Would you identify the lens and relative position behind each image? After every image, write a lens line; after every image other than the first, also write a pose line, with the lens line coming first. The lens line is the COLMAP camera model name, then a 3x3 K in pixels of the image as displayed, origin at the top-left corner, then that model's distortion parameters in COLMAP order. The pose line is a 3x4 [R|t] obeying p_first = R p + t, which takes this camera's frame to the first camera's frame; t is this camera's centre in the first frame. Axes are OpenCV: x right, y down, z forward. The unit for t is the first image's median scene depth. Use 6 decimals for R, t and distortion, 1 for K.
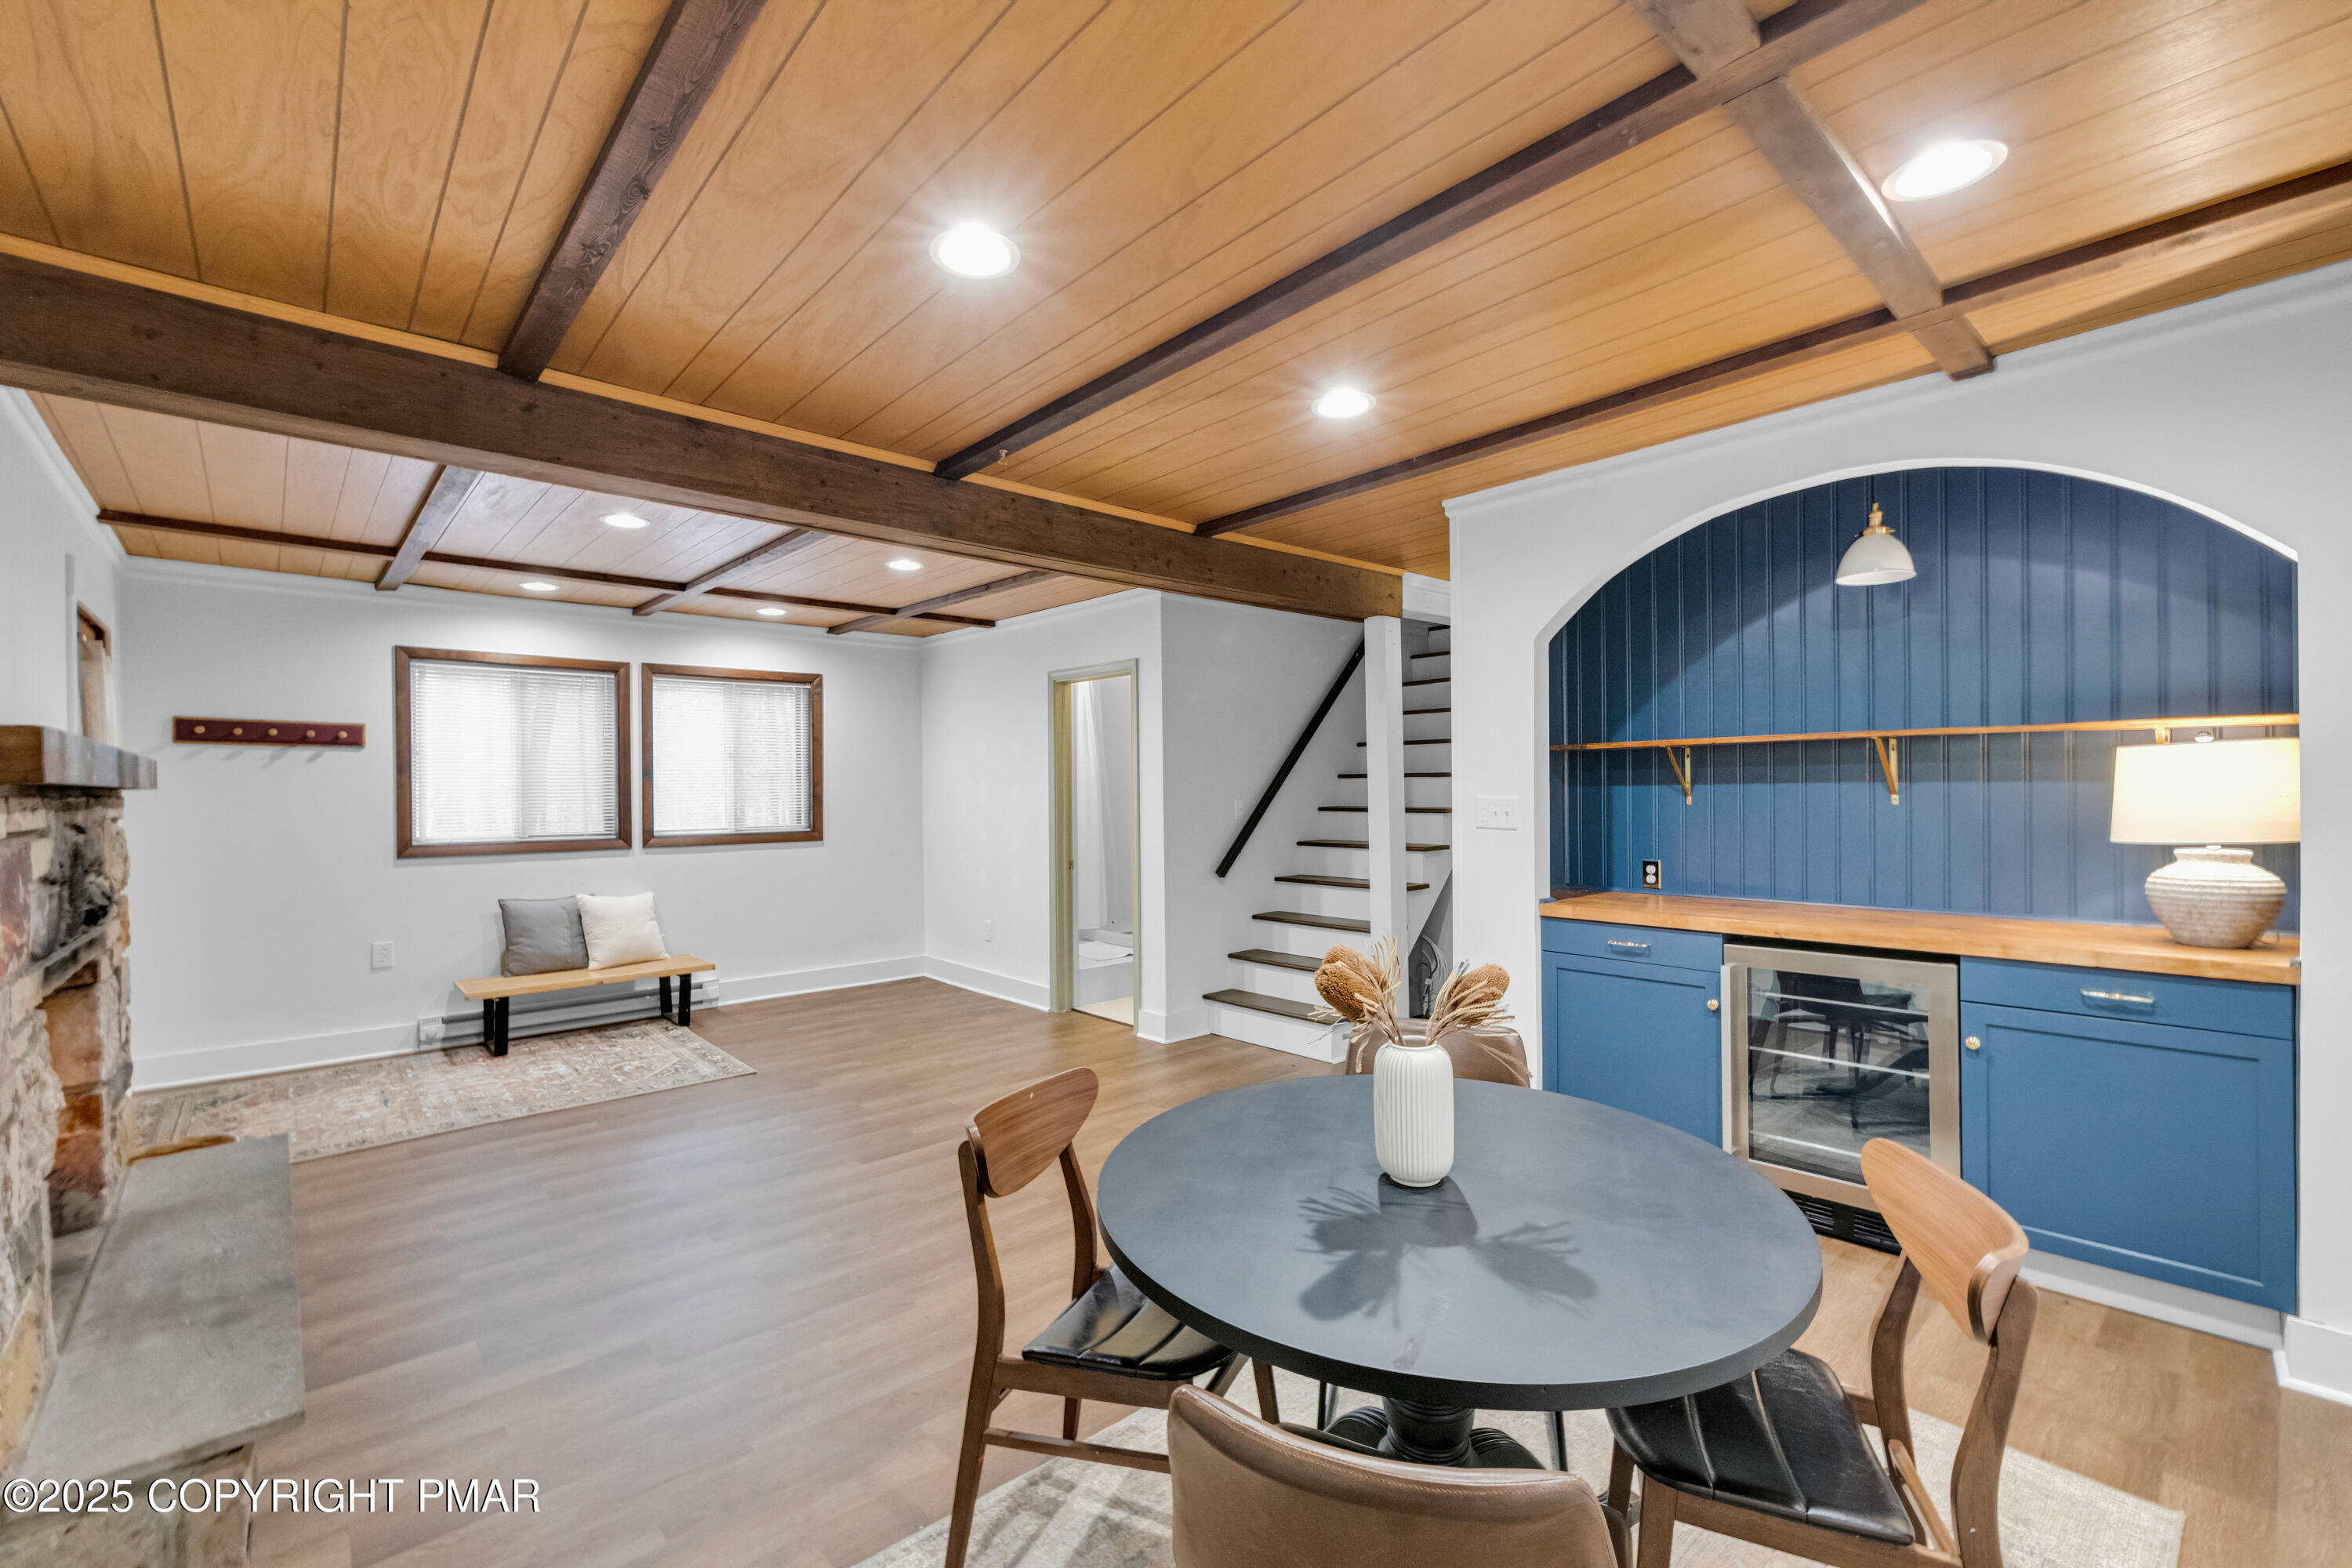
lens RADIAL K [[981.5, 0, 1168.6], [0, 981.5, 785.6], [0, 0, 1]] dist [0.000442, 0.000030]
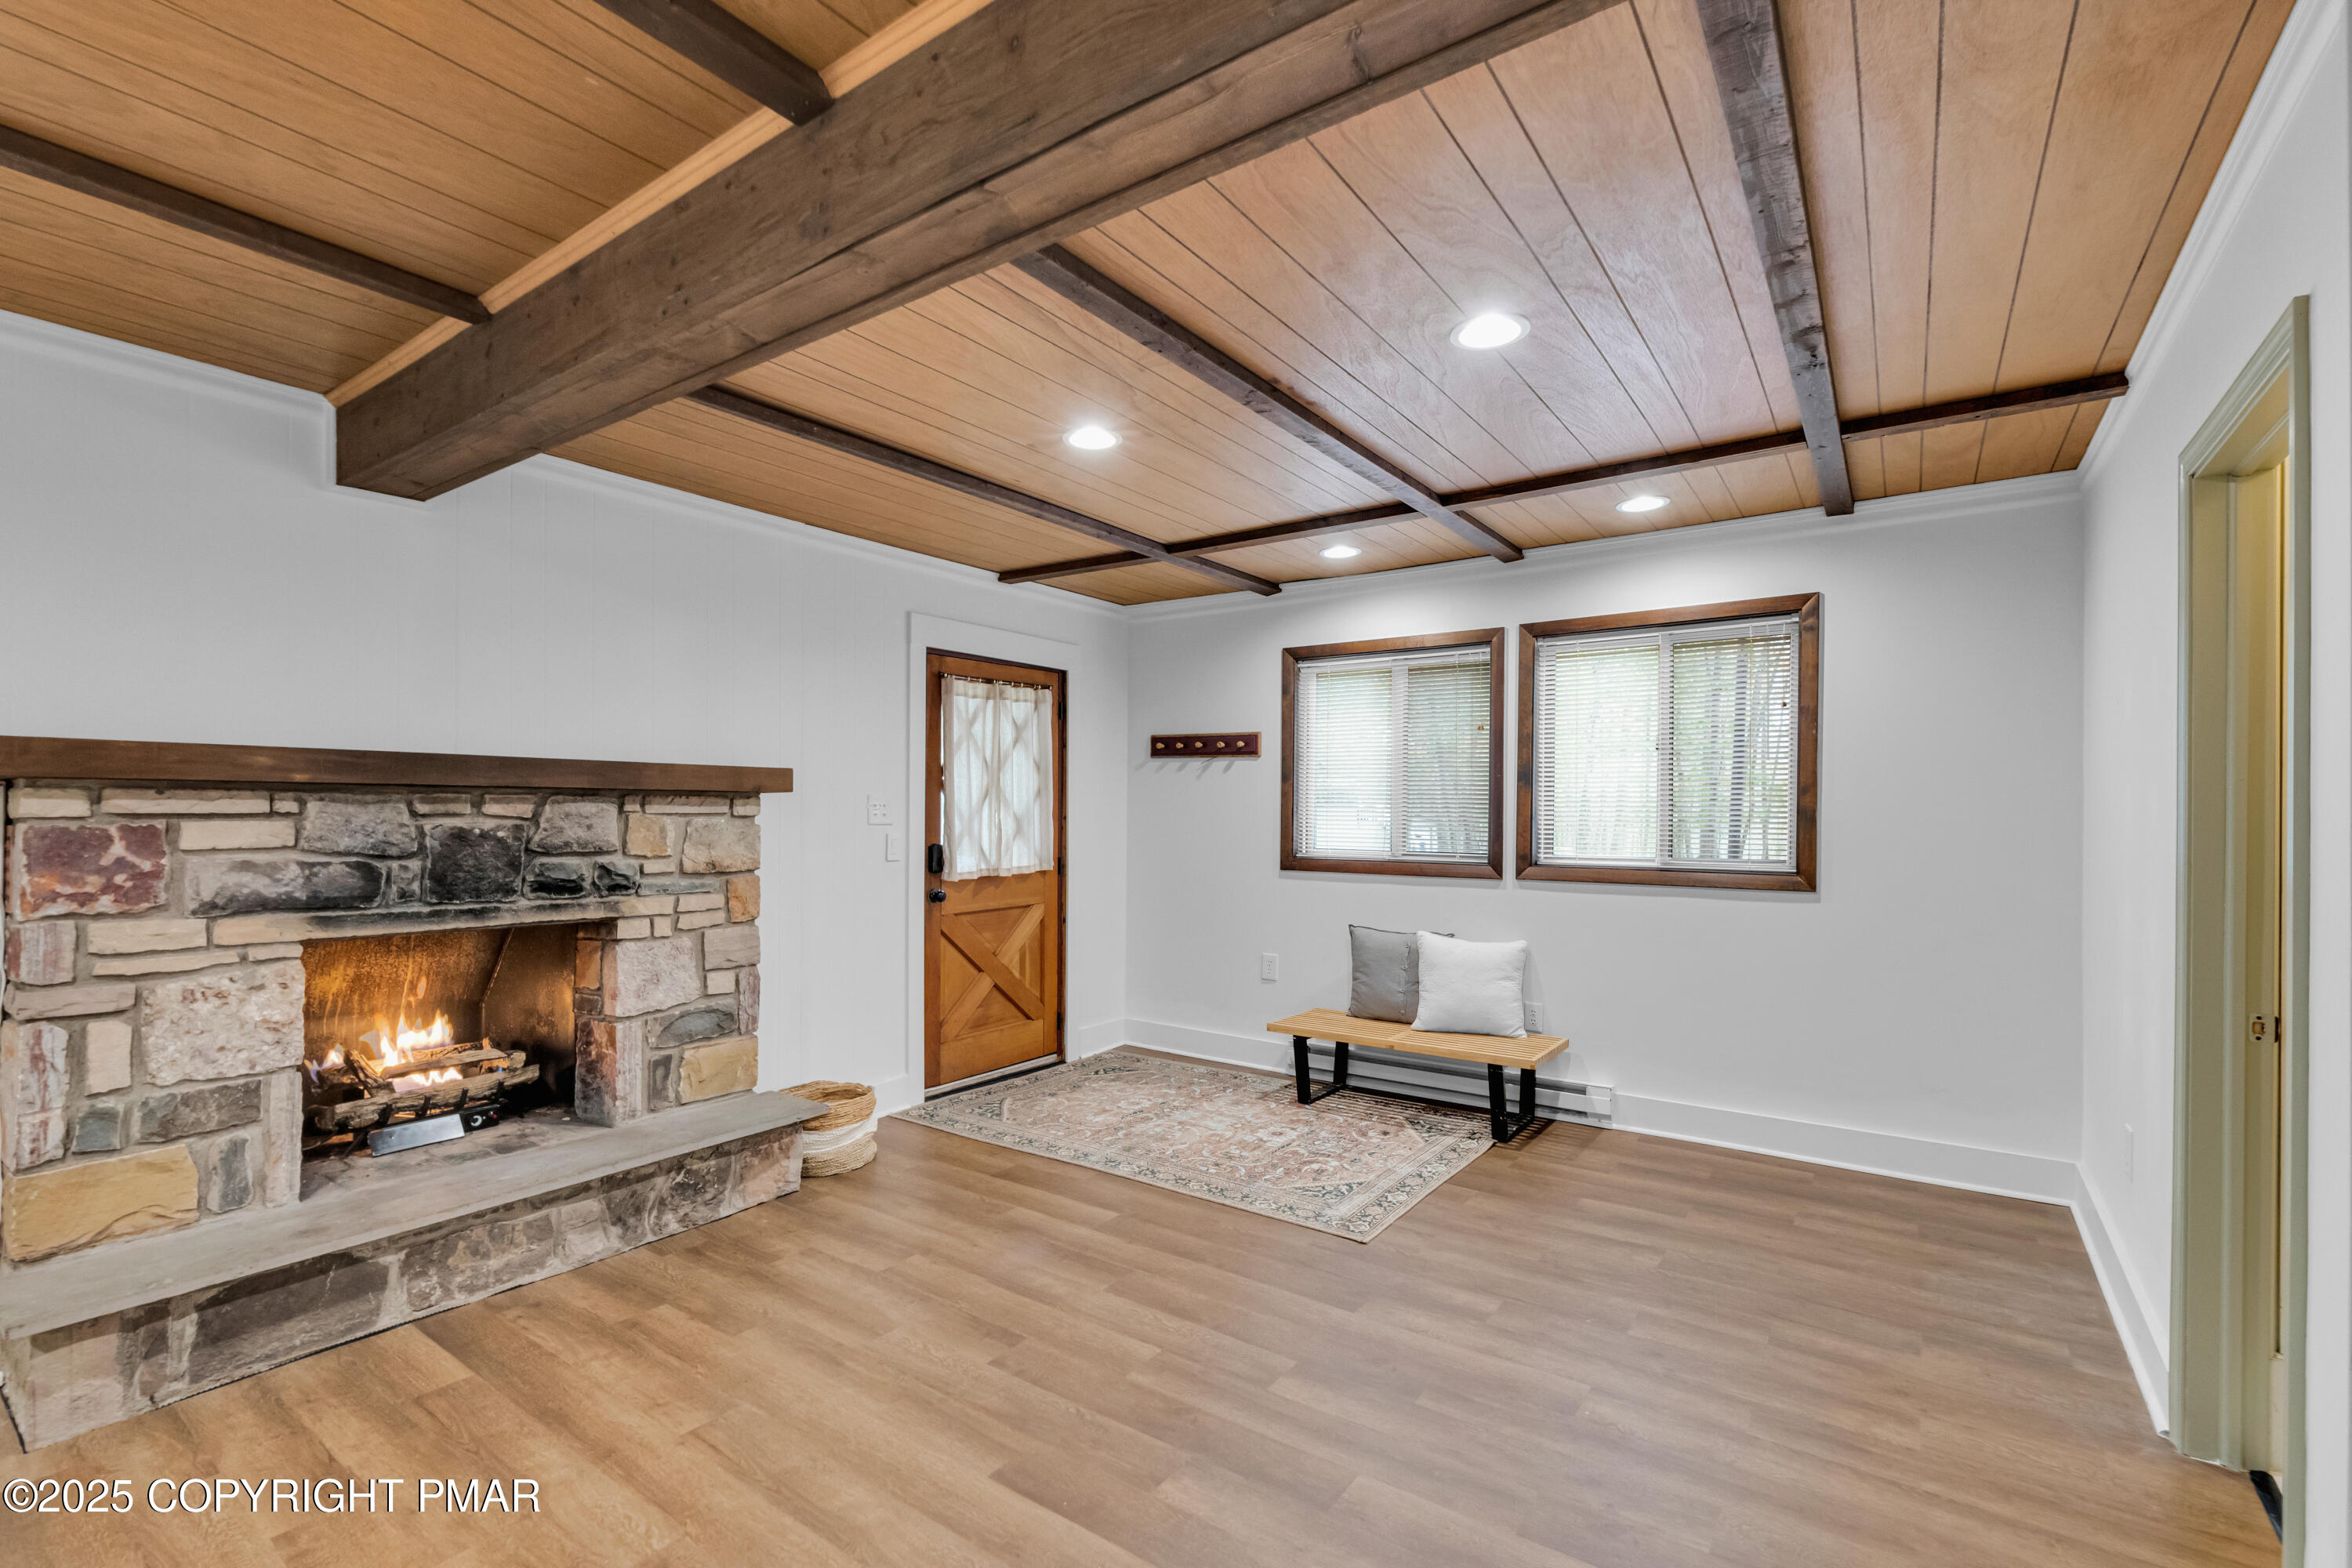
lens RADIAL K [[1038.4, 0, 1168.5], [0, 1038.4, 807.8], [0, 0, 1]] dist [-0.000707, -0.000016]
pose [[0.211510, 0.004022, -0.977368, 0.175684], [-0.004865, 0.999983, 0.003063, 0.010349], [0.977364, 0.004107, 0.211526, 0.637975]]
